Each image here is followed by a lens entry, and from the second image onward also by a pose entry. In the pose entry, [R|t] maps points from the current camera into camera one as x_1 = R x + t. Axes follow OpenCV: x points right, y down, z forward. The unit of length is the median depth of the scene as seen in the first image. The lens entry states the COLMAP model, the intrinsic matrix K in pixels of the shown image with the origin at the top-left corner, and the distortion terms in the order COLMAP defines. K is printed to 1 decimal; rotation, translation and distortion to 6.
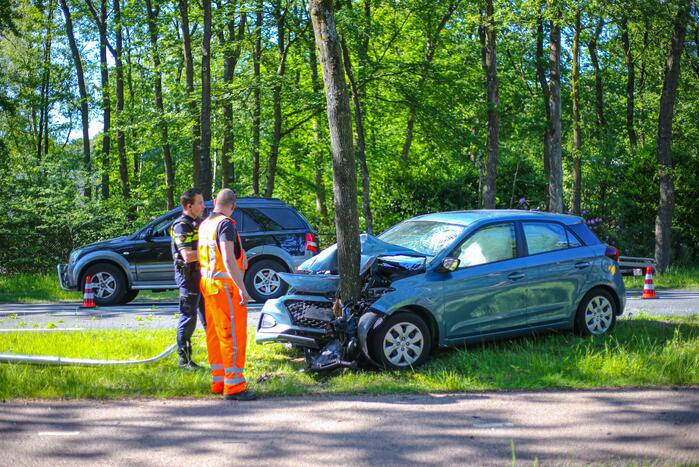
lens RADIAL K [[1001.7, 0, 346.1], [0, 1001.7, 234.2], [0, 0, 1]] dist [-0.092691, 0.000000]
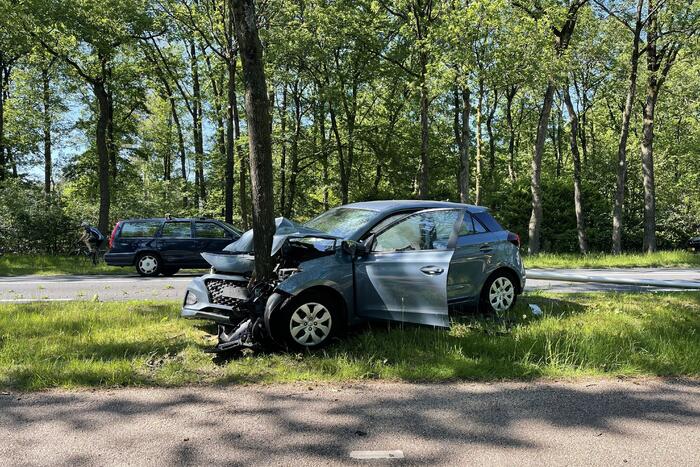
lens RADIAL K [[531.4, 0, 346.9], [0, 531.4, 234.8], [0, 0, 1]] dist [0.057523, 0.000287]
pose [[0.999881, 0.007767, -0.013299, 0.093158], [-0.007772, 0.999970, -0.000367, 0.017339], [0.013296, 0.000470, 0.999911, 0.422244]]
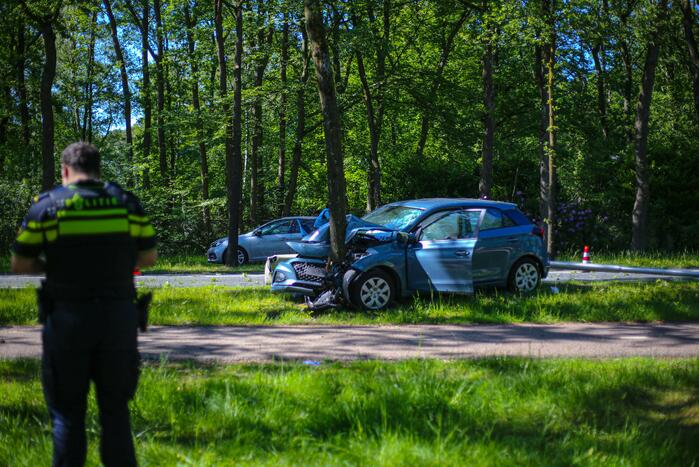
lens RADIAL K [[1001.7, 0, 353.2], [0, 1001.7, 233.4], [0, 0, 1]] dist [-0.092691, 0.000000]
pose [[0.999665, 0.009692, -0.023988, 0.054928], [-0.009533, 0.999932, 0.006748, 0.015690], [0.024052, -0.006517, 0.999689, -0.371998]]
